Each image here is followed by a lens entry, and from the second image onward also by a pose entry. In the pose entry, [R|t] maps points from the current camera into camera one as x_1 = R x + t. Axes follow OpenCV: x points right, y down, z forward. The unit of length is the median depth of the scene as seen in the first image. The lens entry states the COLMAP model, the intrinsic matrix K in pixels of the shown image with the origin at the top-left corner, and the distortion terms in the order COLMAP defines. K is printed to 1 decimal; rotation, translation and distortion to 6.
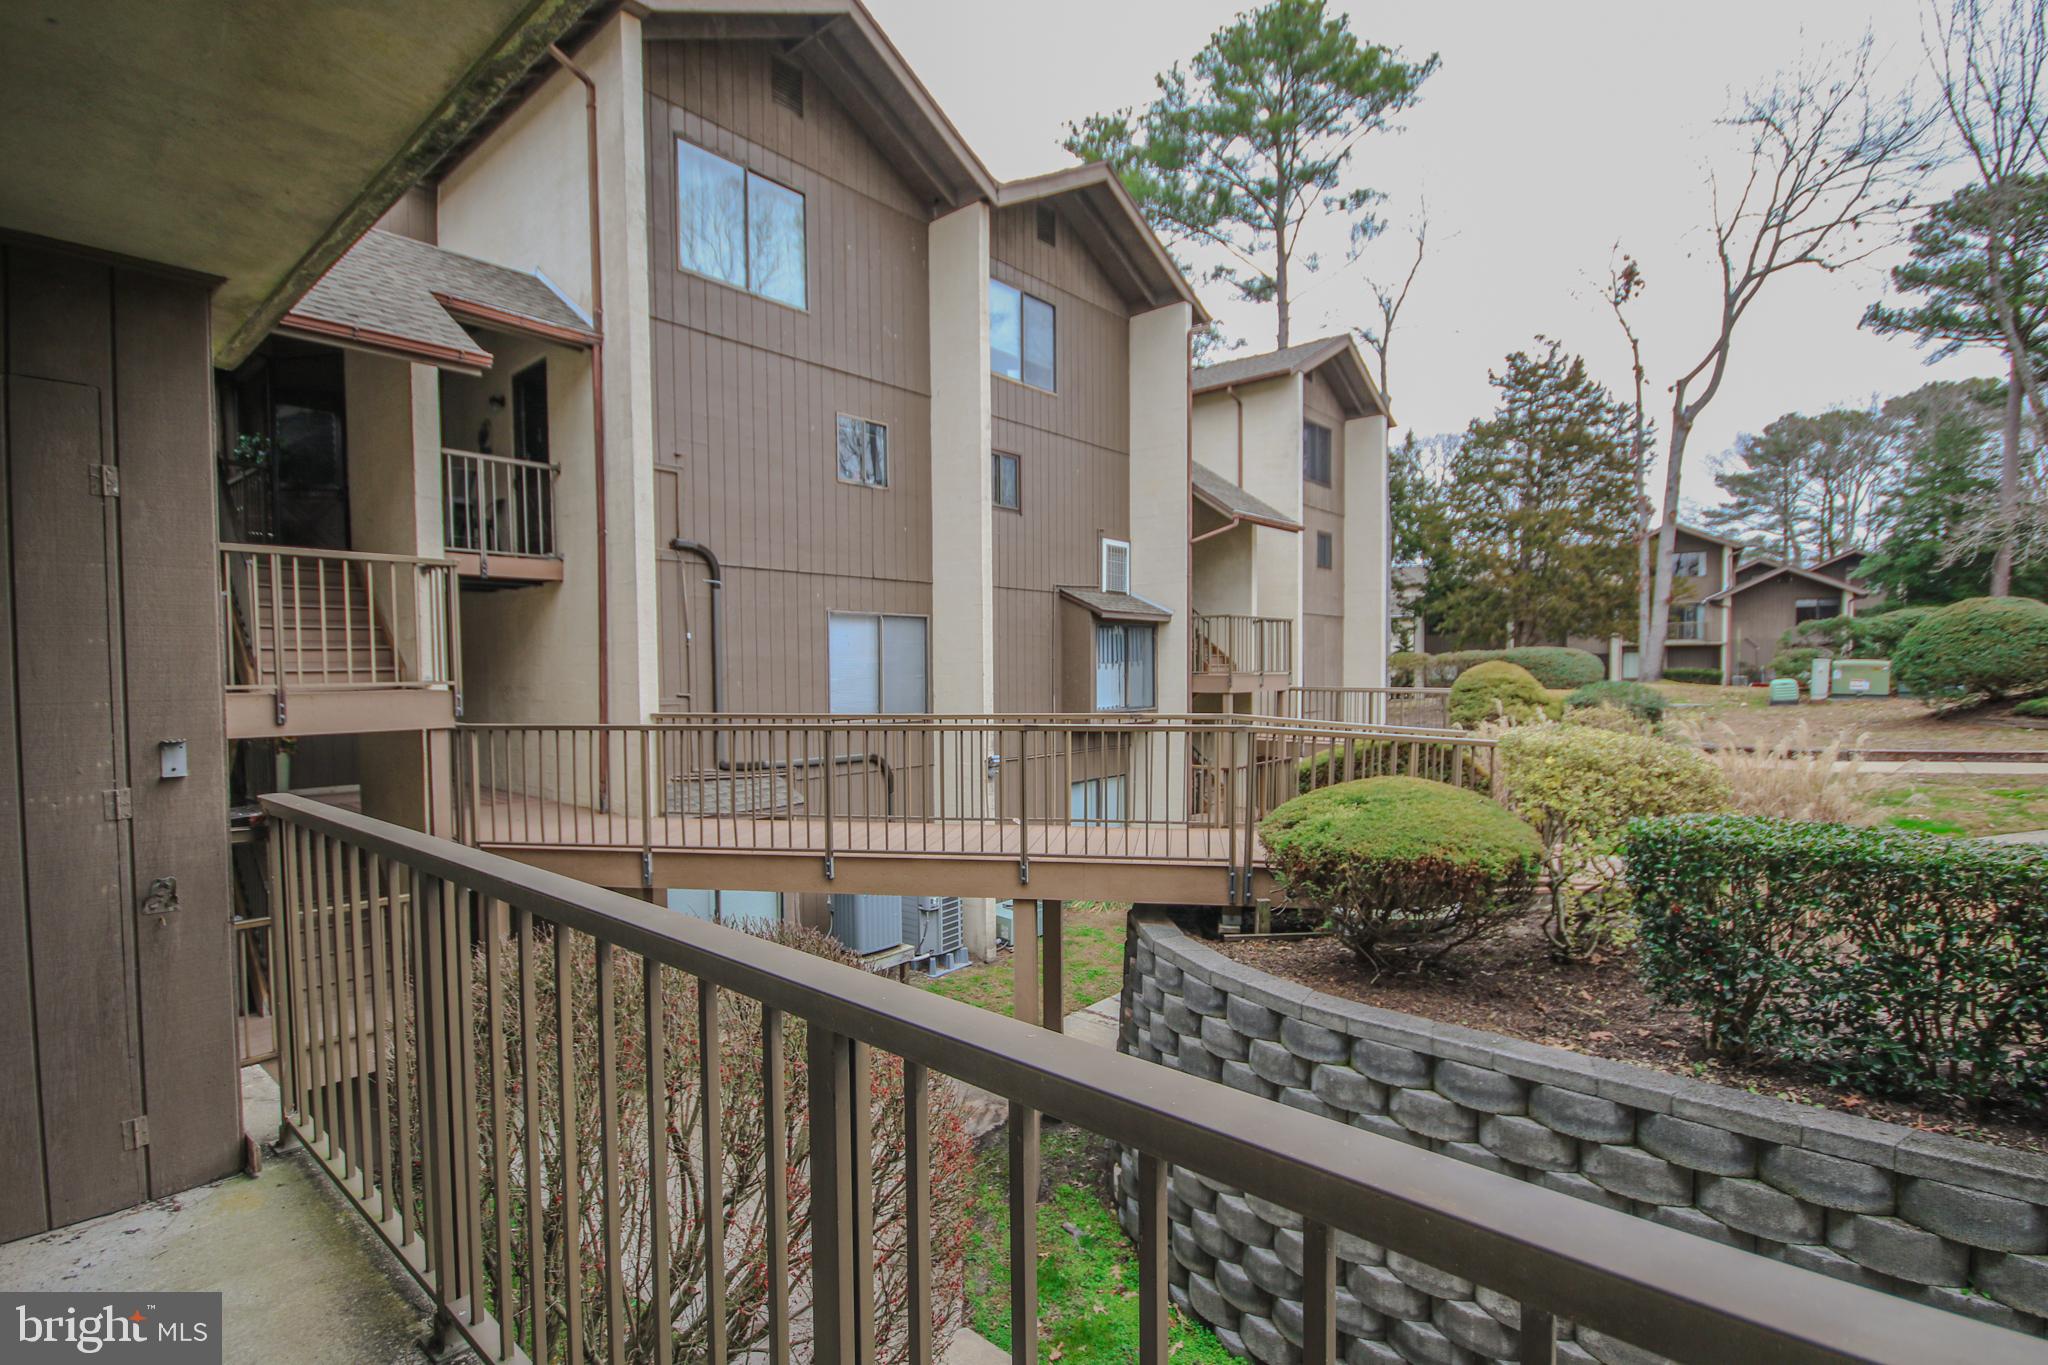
lens RADIAL K [[949.8, 0, 1017.5], [0, 949.8, 703.8], [0, 0, 1]] dist [0.000739, -0.000699]
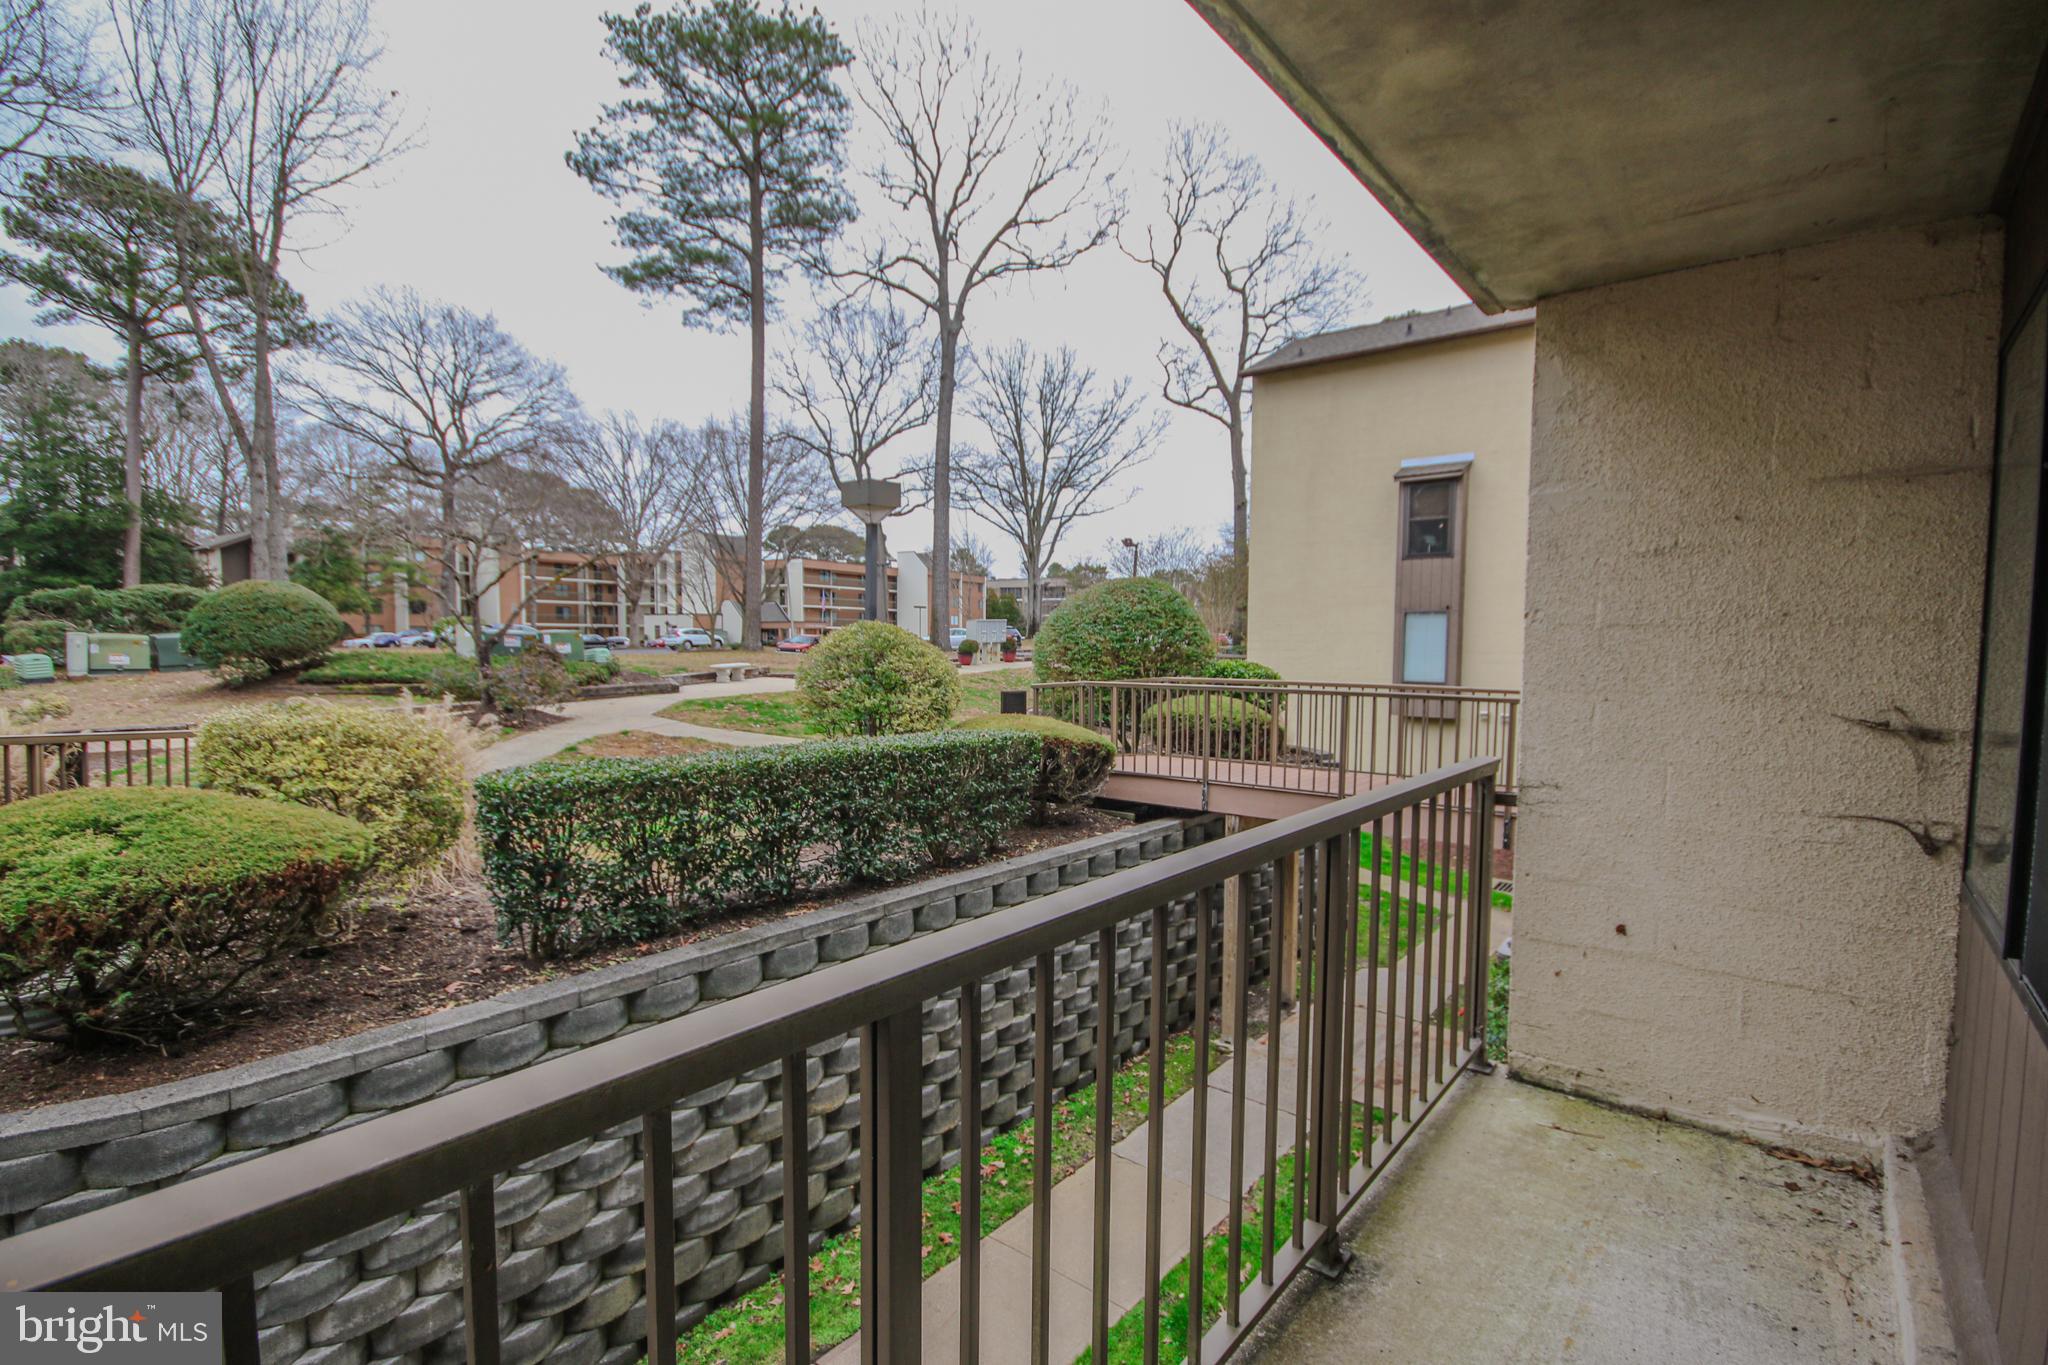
lens RADIAL K [[956.3, 0, 1036.1], [0, 956.3, 700.8], [0, 0, 1]] dist [-0.001102, -0.000725]
pose [[-0.033809, -0.055543, 0.997884, -0.123081], [0.031692, 0.997893, 0.056617, -0.003349], [-0.998926, 0.033539, -0.031978, 0.098134]]
